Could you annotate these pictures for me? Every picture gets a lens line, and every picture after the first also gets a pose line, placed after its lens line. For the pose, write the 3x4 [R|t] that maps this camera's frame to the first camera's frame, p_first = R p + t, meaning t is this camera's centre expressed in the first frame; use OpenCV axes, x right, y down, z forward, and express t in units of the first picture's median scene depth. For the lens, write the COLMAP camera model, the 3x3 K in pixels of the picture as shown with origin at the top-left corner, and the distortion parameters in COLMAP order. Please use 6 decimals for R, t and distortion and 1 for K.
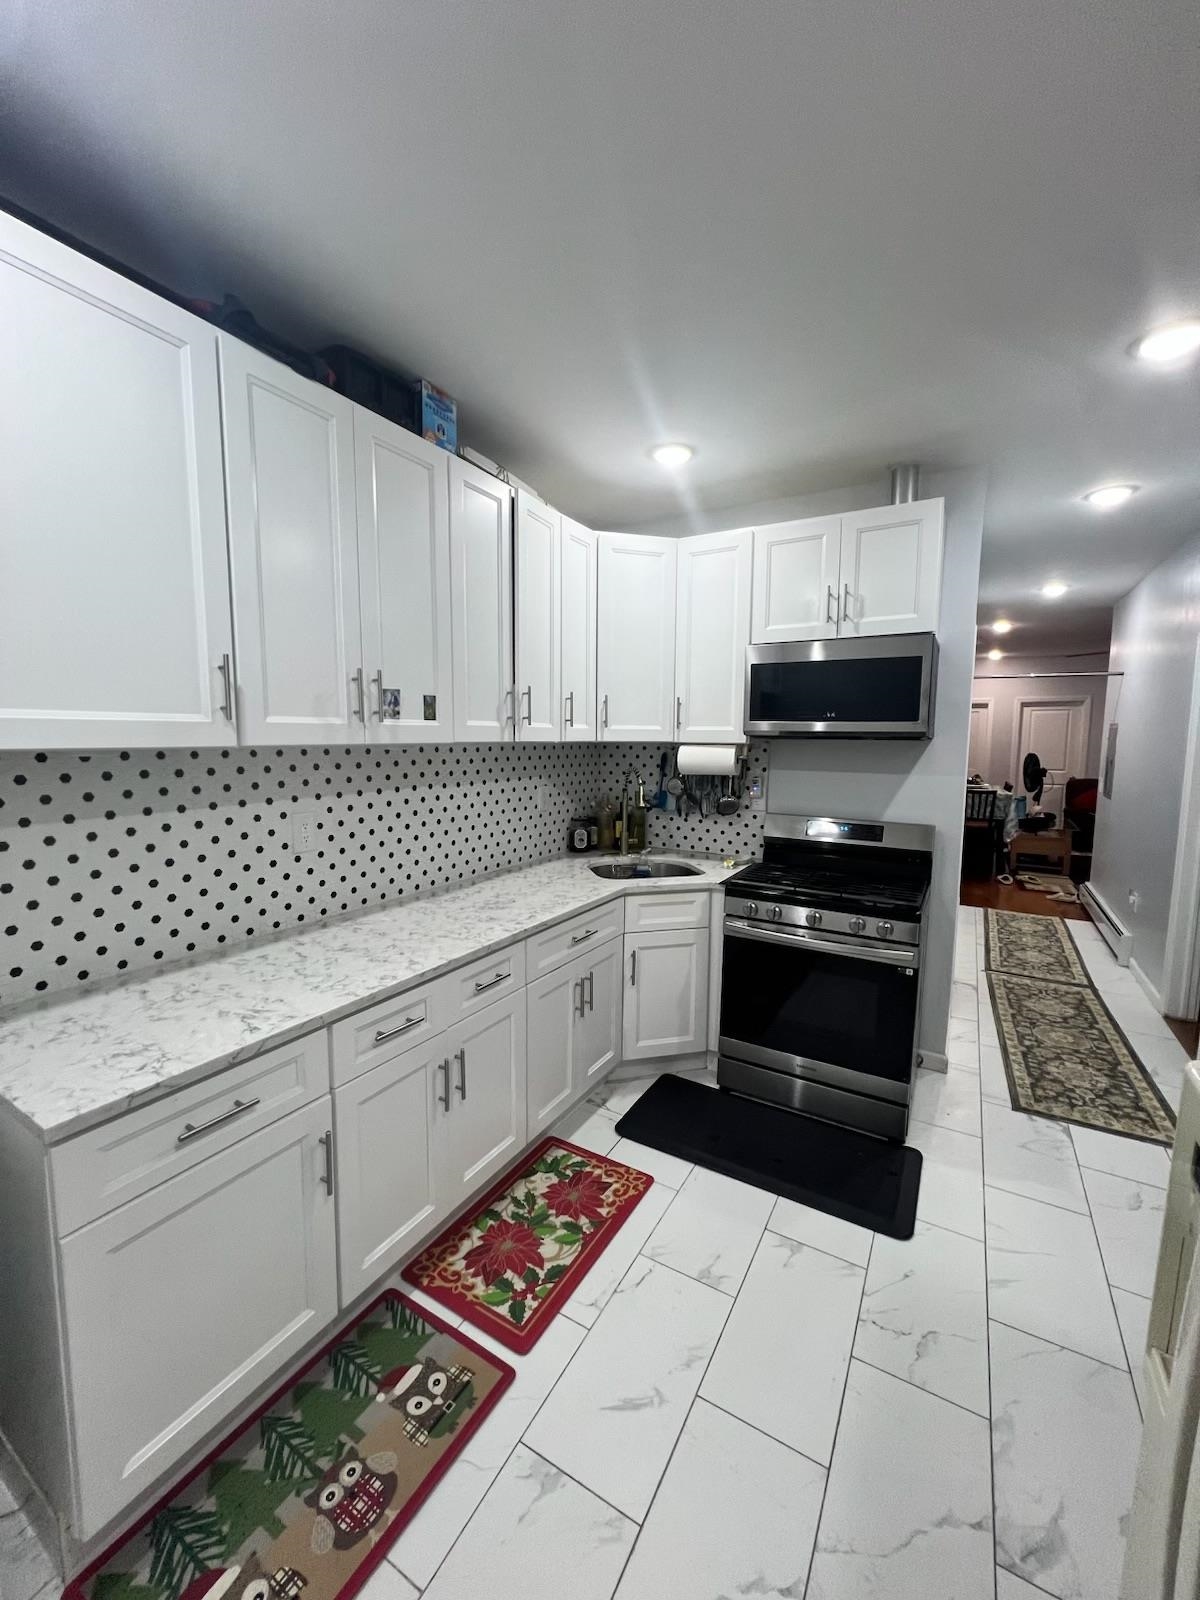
lens RADIAL K [[636.0, 0, 597.1], [0, 636.0, 800.1], [0, 0, 1]] dist [-0.004210, 0.001419]
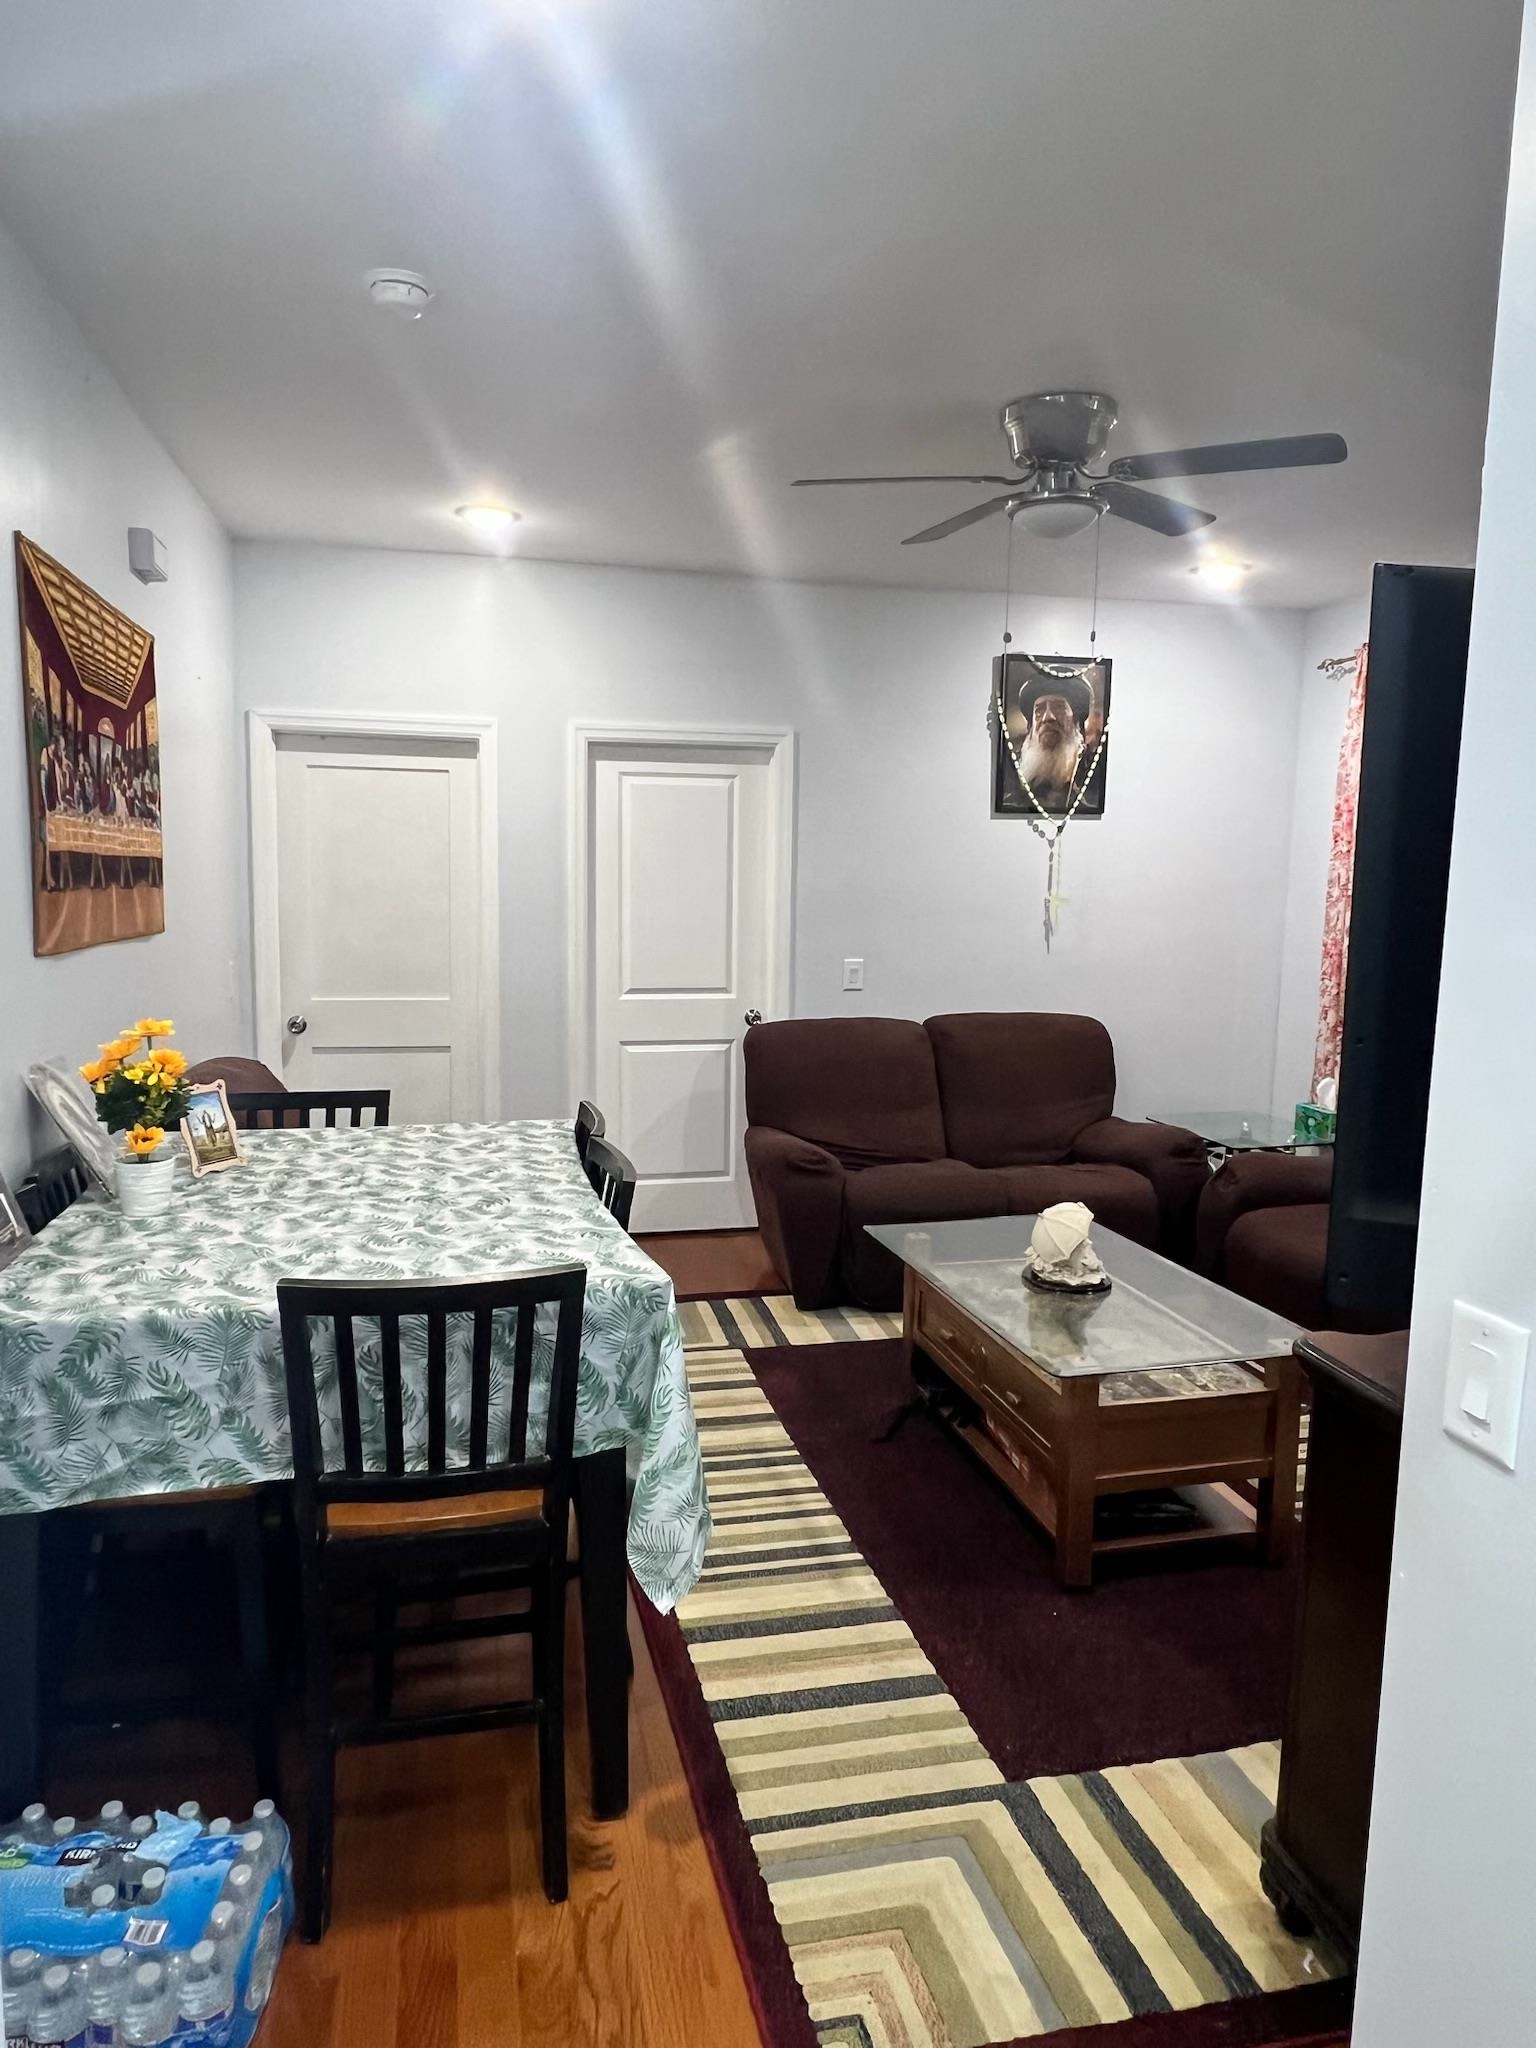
lens RADIAL K [[1310.3, 0, 754.1], [0, 1310.3, 1030.9], [0, 0, 1]] dist [-0.000624, 0.000598]
pose [[0.730673, -0.075882, 0.678497, 1.558414], [0.055664, 0.997117, 0.051571, -0.265983], [-0.680454, 0.000086, 0.732790, 2.543457]]
